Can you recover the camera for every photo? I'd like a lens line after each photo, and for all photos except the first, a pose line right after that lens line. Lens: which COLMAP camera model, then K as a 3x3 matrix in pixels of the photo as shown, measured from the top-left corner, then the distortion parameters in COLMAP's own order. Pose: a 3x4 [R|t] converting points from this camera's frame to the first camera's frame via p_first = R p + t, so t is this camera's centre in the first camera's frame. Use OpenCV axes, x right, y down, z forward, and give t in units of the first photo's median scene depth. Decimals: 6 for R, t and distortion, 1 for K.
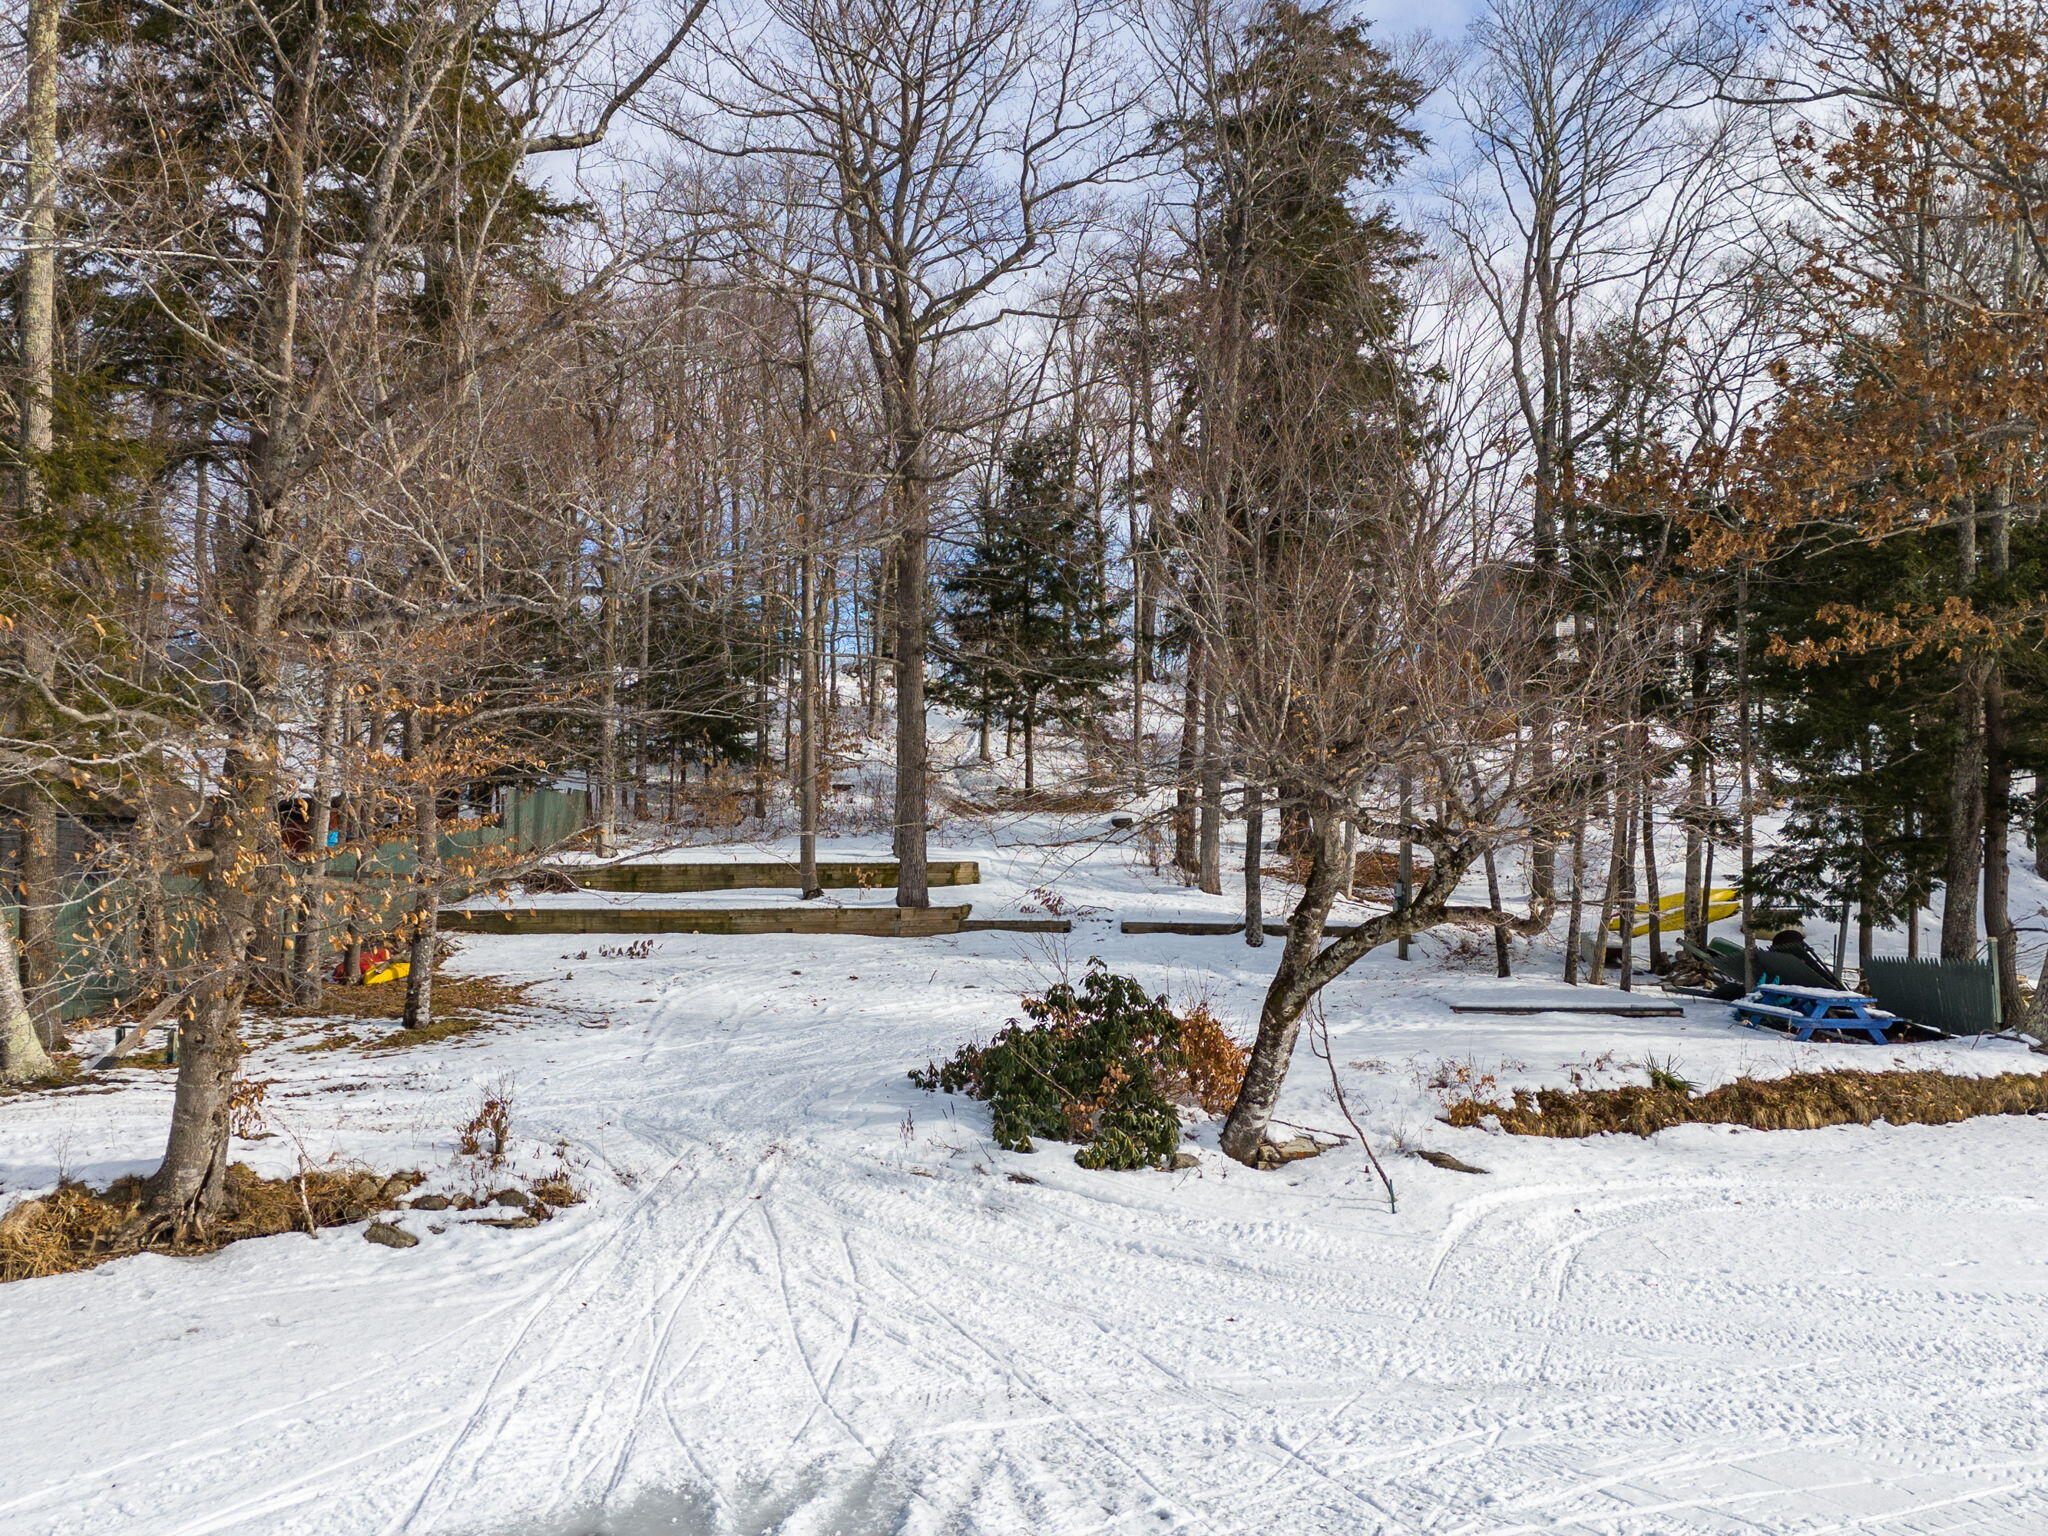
lens RADIAL K [[1472.8, 0, 1031.3], [0, 1472.8, 809.2], [0, 0, 1]] dist [0.078091, -0.064512]
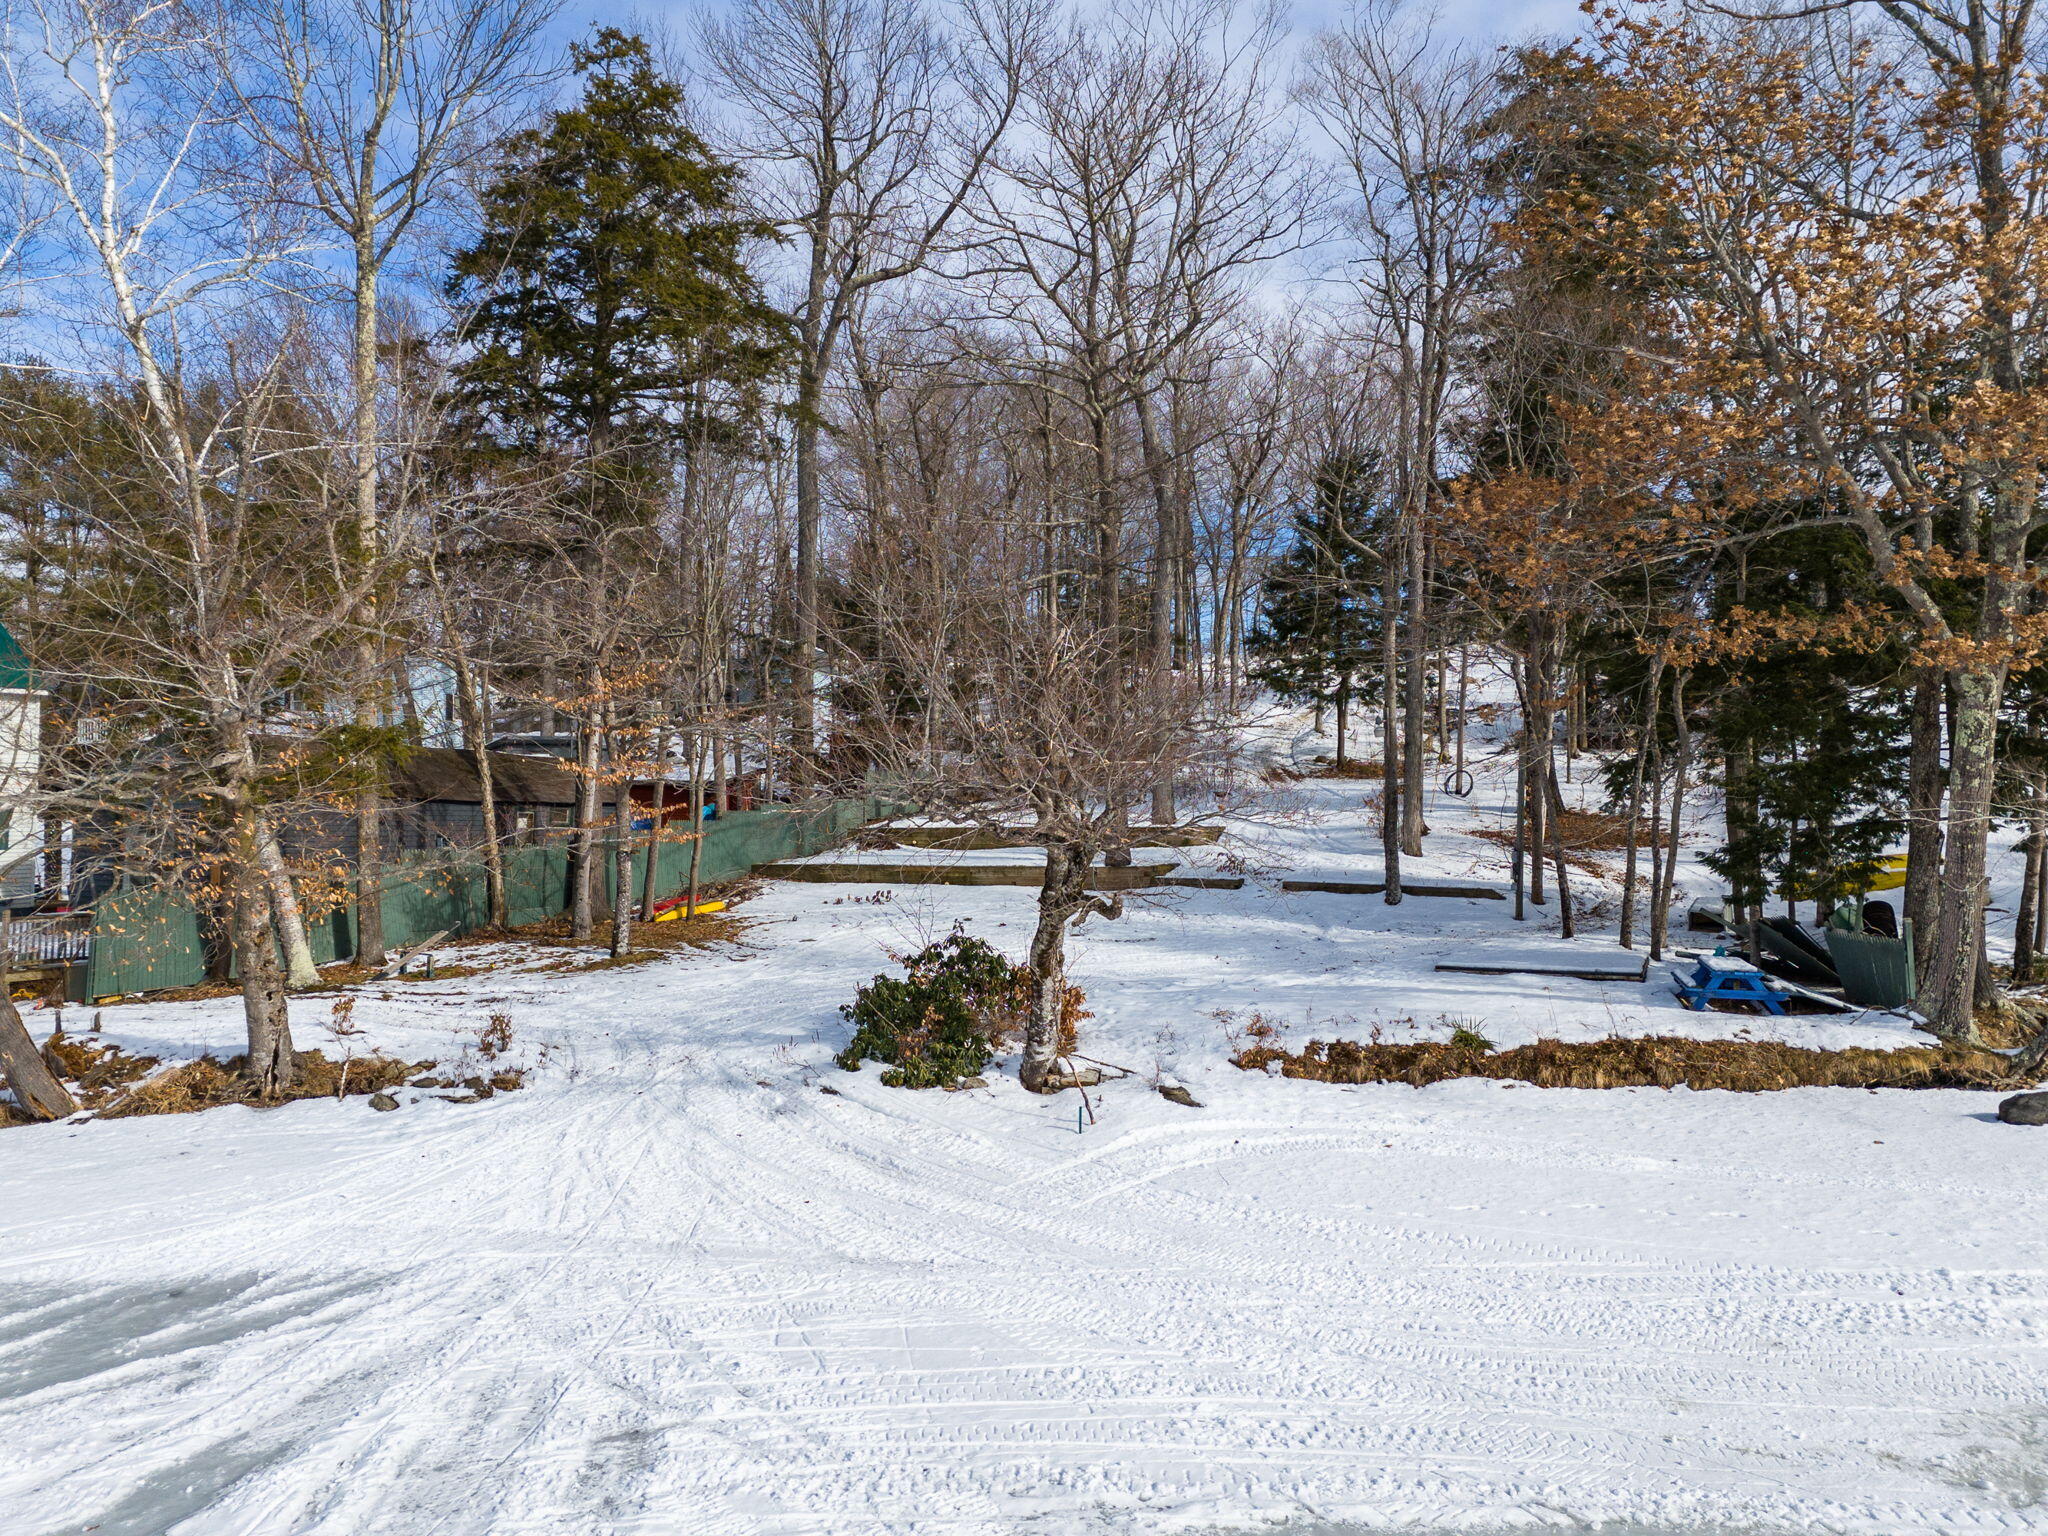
lens RADIAL K [[1233.0, 0, 1024.0], [0, 1233.0, 768.0], [0, 0, 1]] dist [0.075247, -0.060655]
pose [[0.960045, -0.011794, -0.279596, 0.379196], [0.010394, 0.999925, -0.006489, -0.026354], [0.279651, 0.003323, 0.960096, -0.025521]]
